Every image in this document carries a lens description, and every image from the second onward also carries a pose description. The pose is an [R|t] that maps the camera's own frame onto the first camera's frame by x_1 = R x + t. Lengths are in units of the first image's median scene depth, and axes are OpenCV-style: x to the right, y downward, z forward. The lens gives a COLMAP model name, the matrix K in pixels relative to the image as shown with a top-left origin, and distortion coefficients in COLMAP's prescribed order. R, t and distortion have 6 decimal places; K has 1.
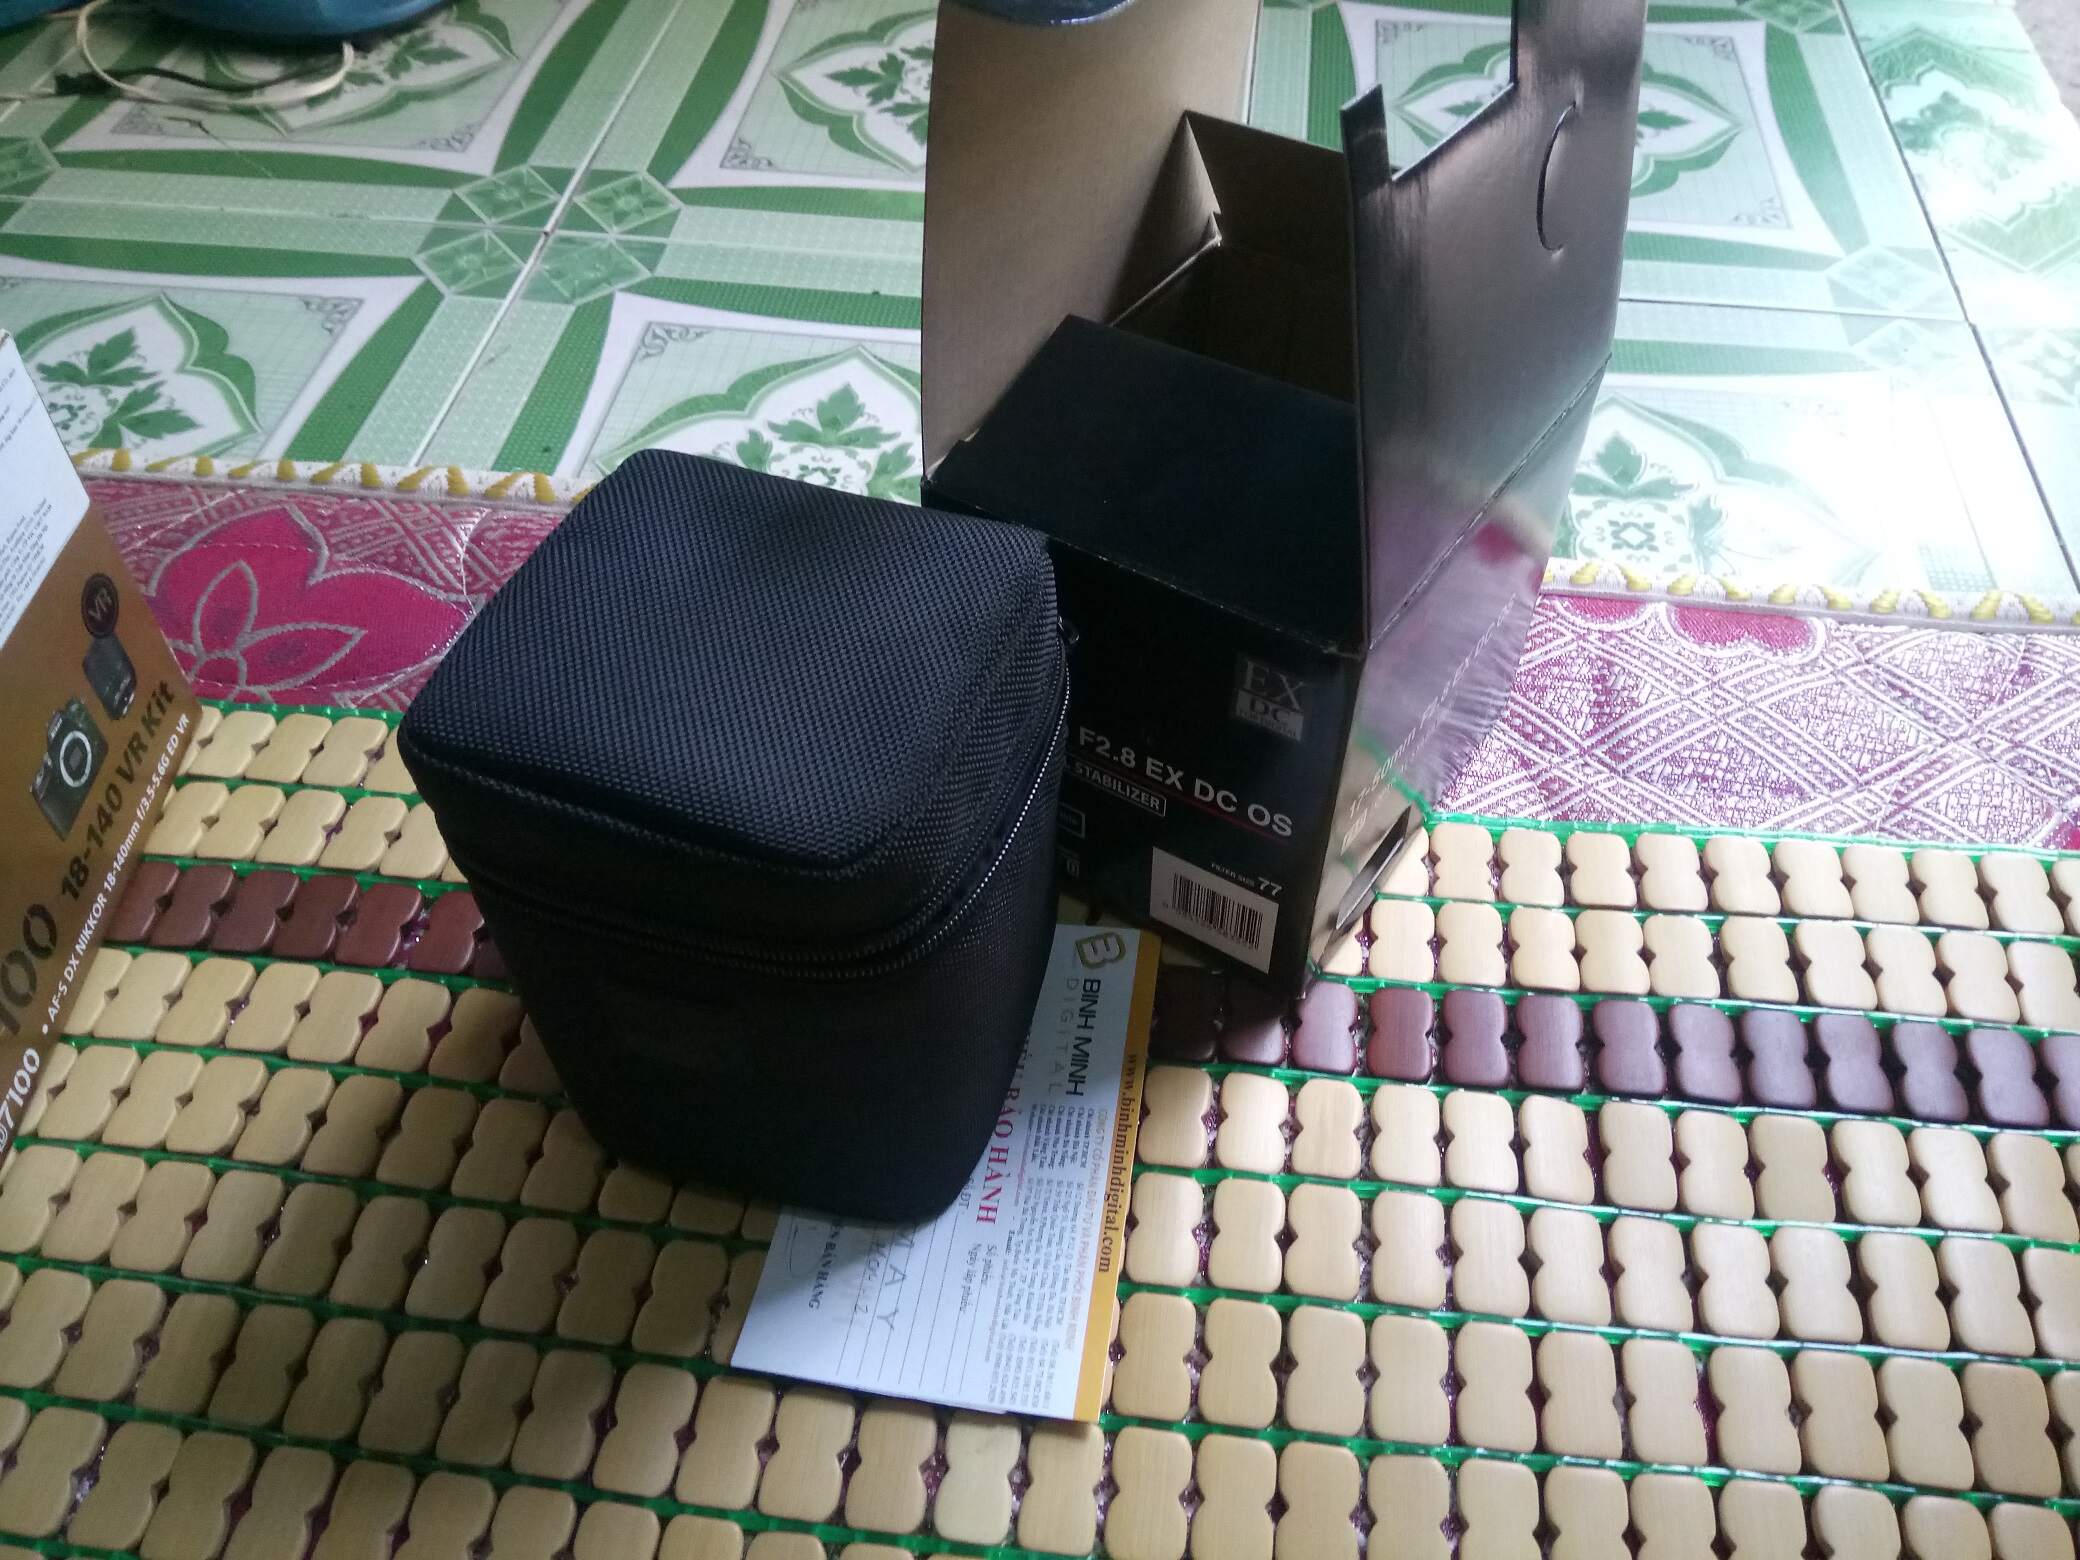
lens RADIAL K [[1637.9, 0, 1040.0], [0, 1637.9, 780.0], [0, 0, 1]] dist [0.057721, -0.122975]
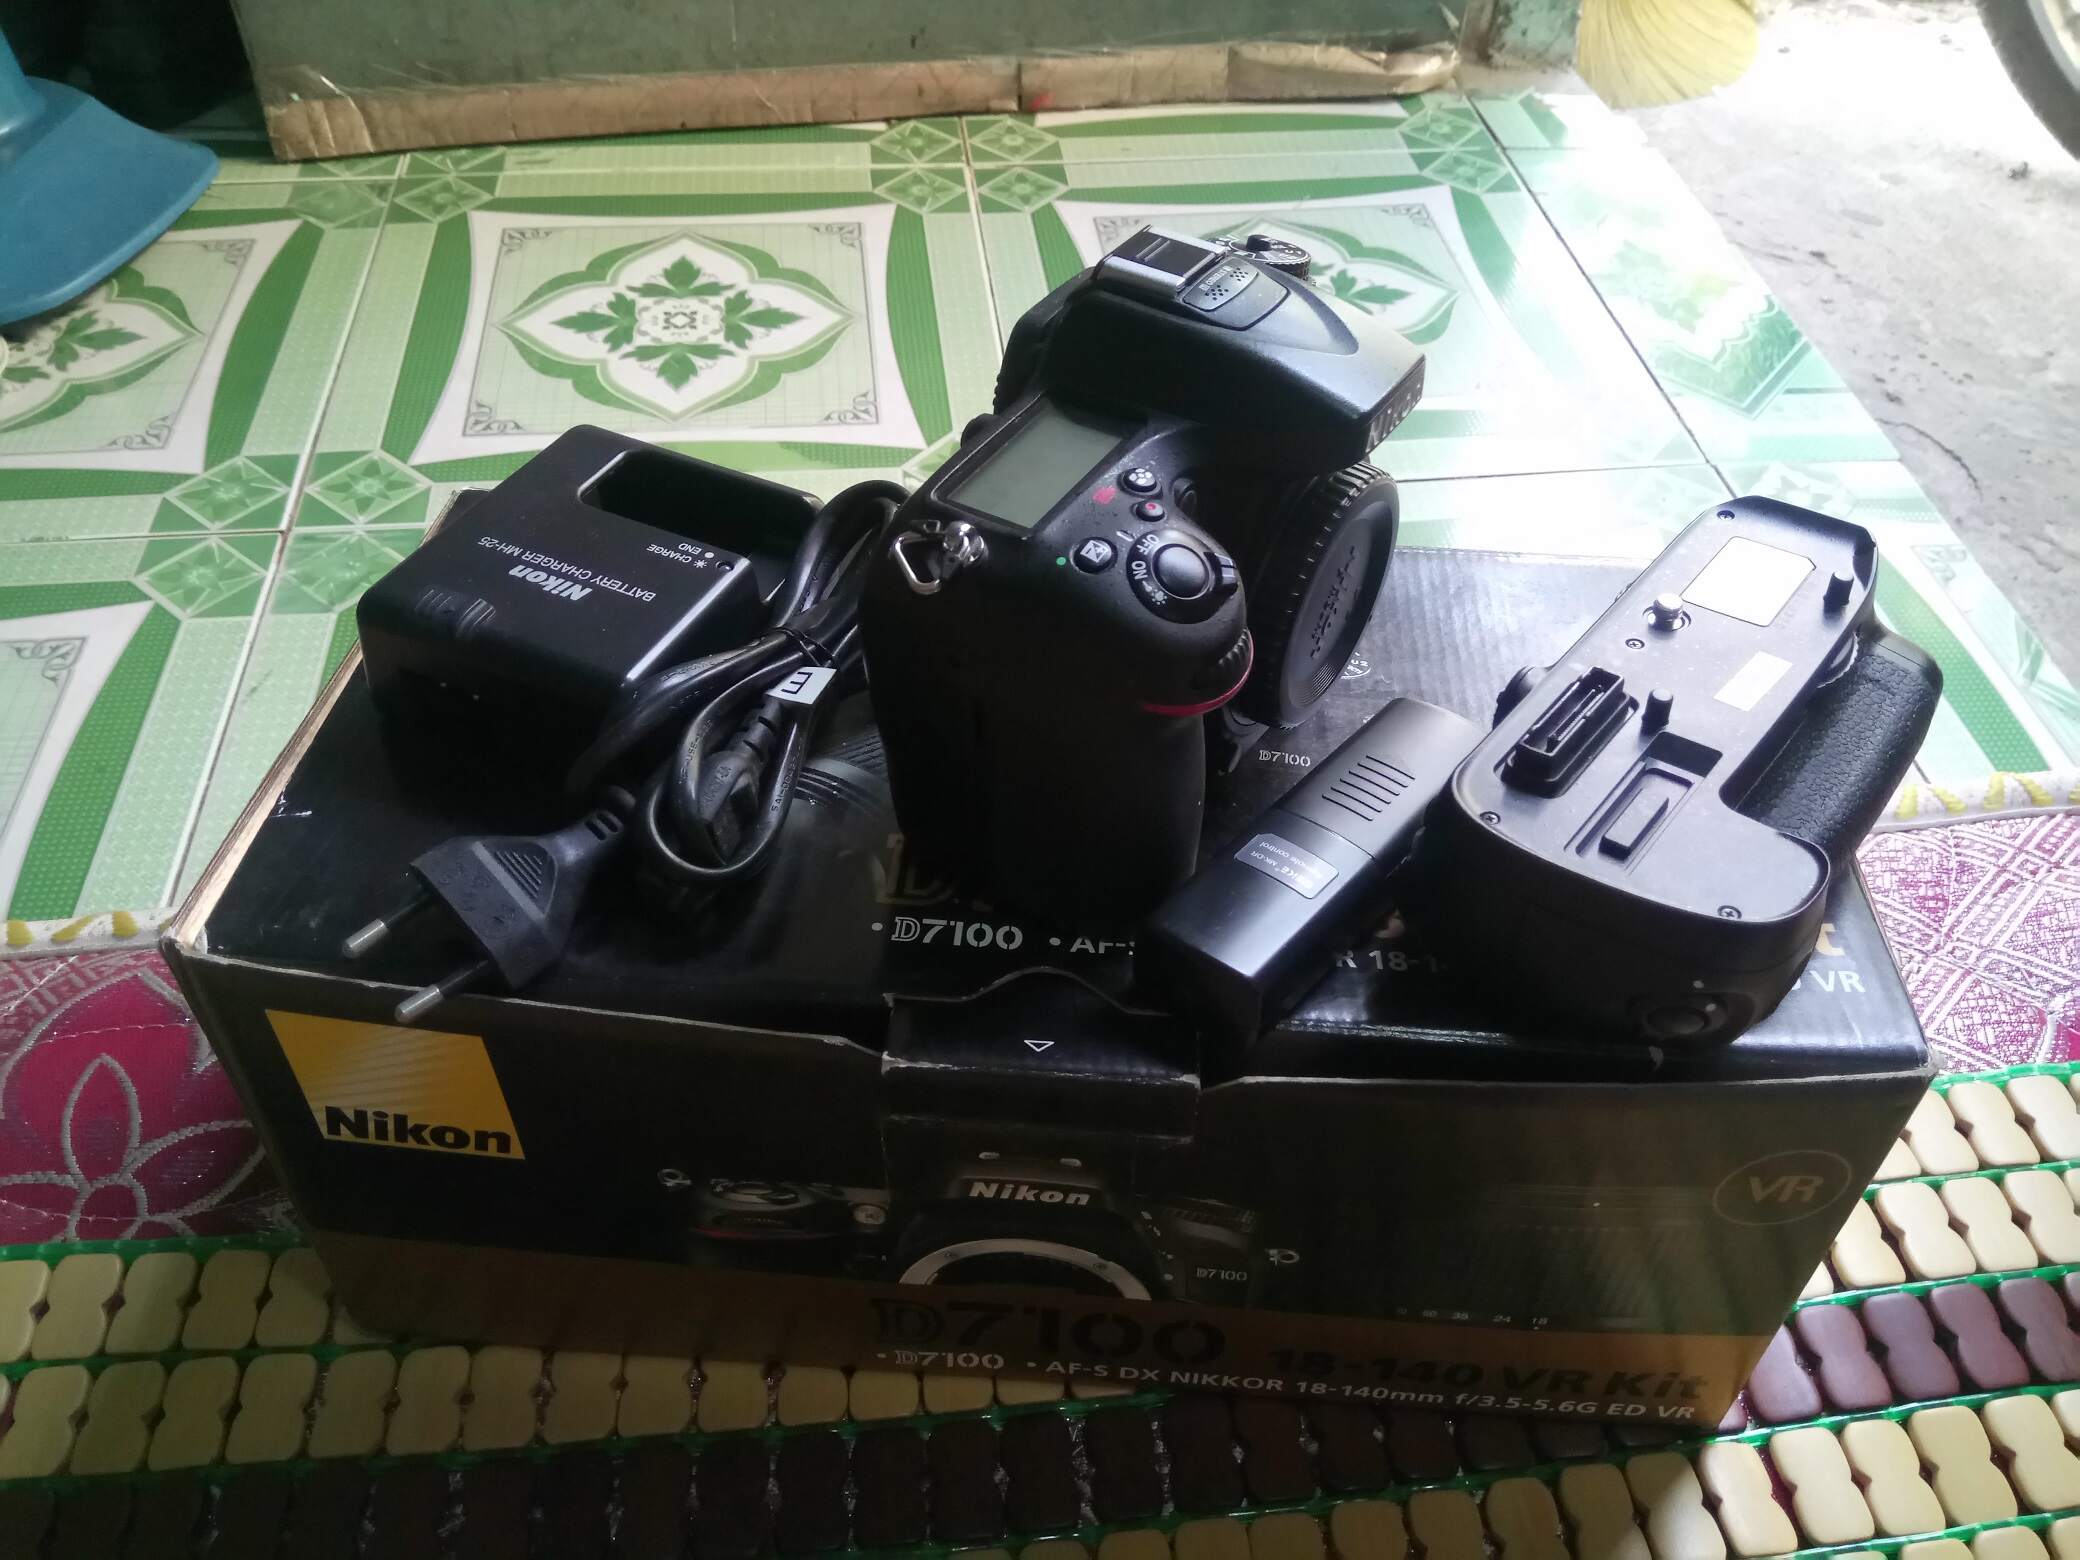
lens RADIAL K [[1637.9, 0, 1040.0], [0, 1637.9, 780.0], [0, 0, 1]] dist [0.057721, -0.122975]
pose [[0.969310, -0.147659, 0.196558, -0.097062], [0.158846, 0.986395, -0.042334, -0.095626], [-0.187633, 0.072257, 0.979578, 0.041100]]
